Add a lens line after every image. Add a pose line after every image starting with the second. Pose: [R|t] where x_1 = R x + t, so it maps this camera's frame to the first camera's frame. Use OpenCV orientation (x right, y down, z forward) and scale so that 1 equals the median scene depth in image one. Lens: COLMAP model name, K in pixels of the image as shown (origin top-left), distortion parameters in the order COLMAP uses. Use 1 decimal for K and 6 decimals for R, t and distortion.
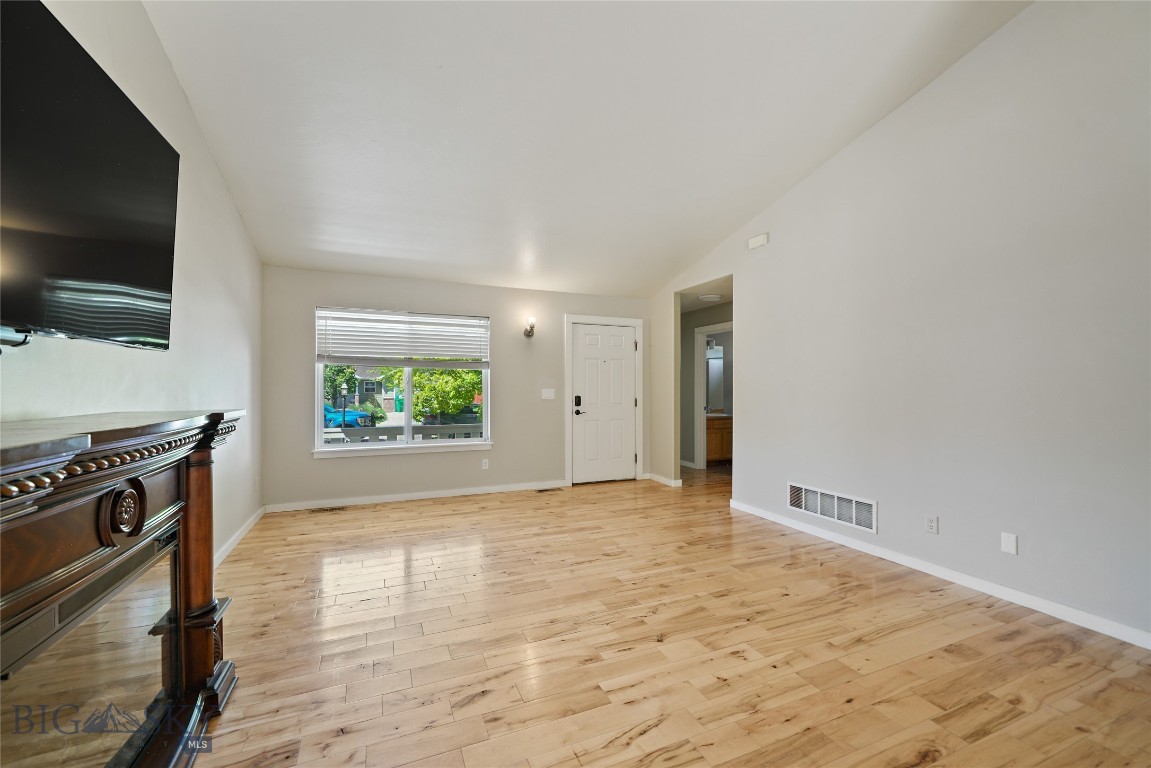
lens RADIAL K [[462.5, 0, 566.9], [0, 462.5, 387.6], [0, 0, 1]] dist [-0.000729, -0.000137]
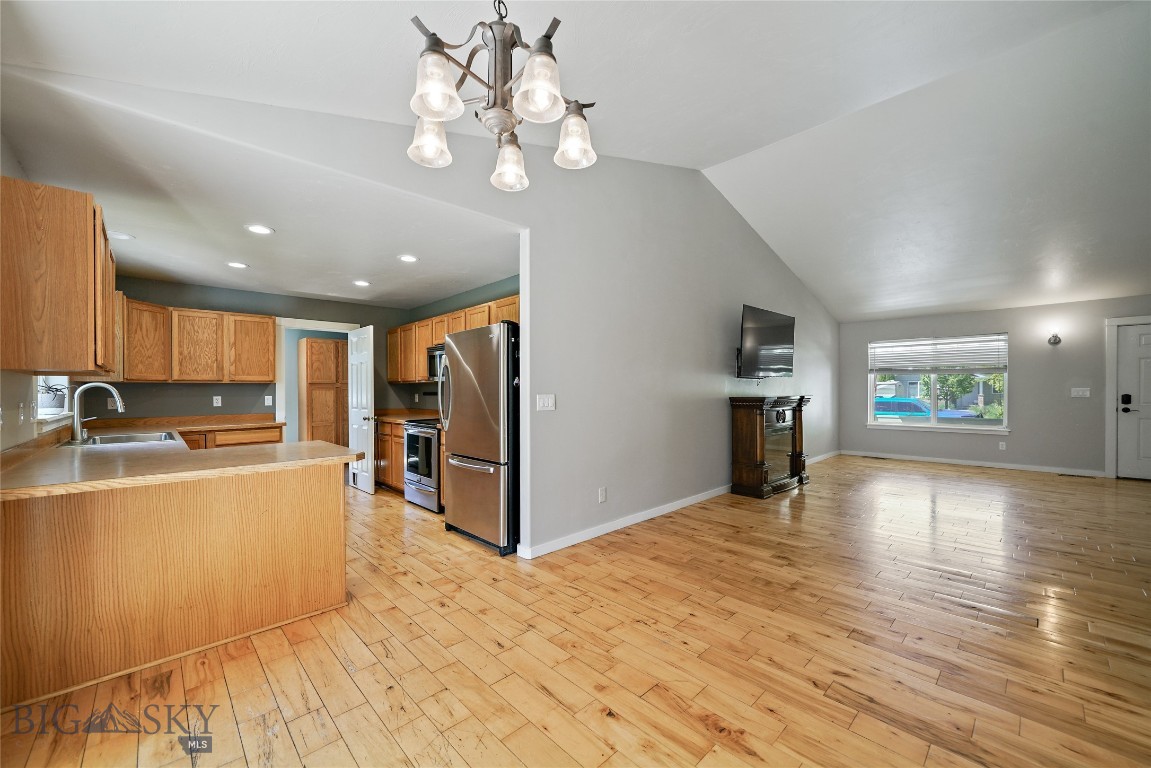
lens RADIAL K [[442.9, 0, 573.1], [0, 442.9, 390.9], [0, 0, 1]] dist [-0.000404, -0.000215]
pose [[0.356625, -0.000195, -0.934248, 0.583513], [0.005867, 0.999981, 0.002031, 0.000613], [0.934229, -0.006206, 0.356619, -0.604813]]
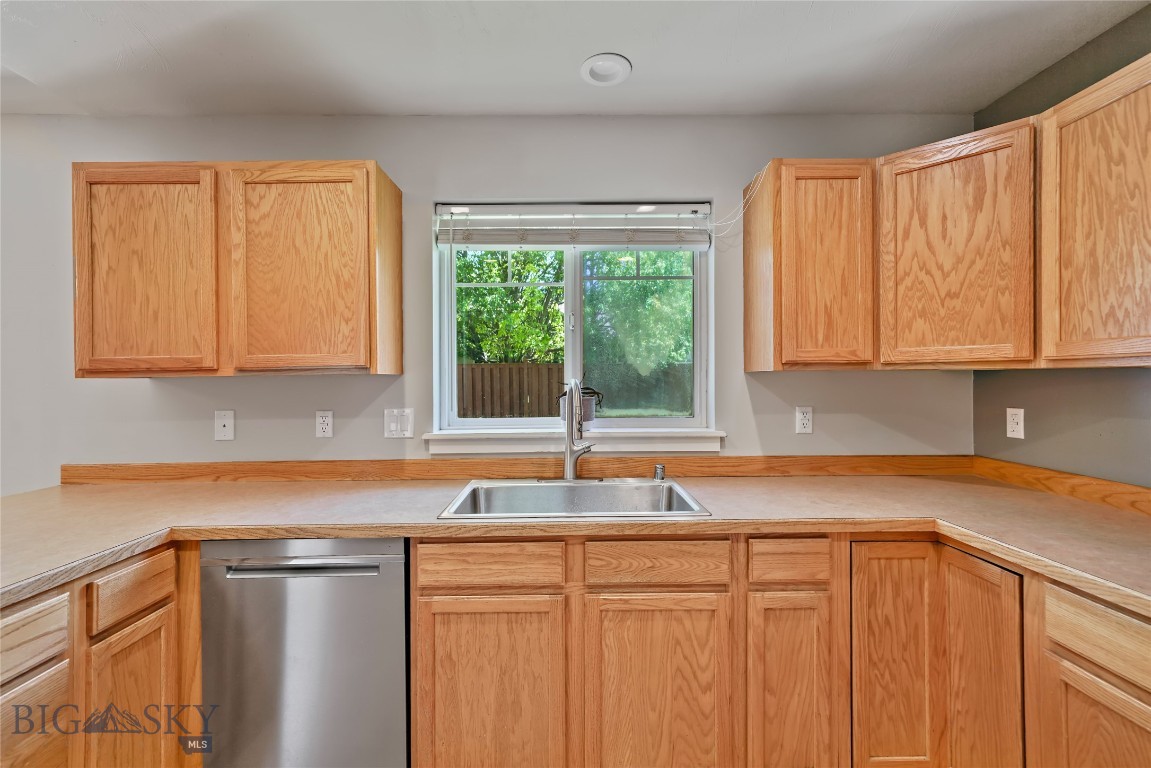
lens RADIAL K [[505.8, 0, 572.8], [0, 505.8, 380.2], [0, 0, 1]] dist [0.002386, 0.000034]
pose [[-0.927476, 0.006385, 0.373827, -0.382308], [0.010279, 0.999912, 0.008422, -0.017025], [-0.373741, 0.011654, -0.927460, -0.660355]]
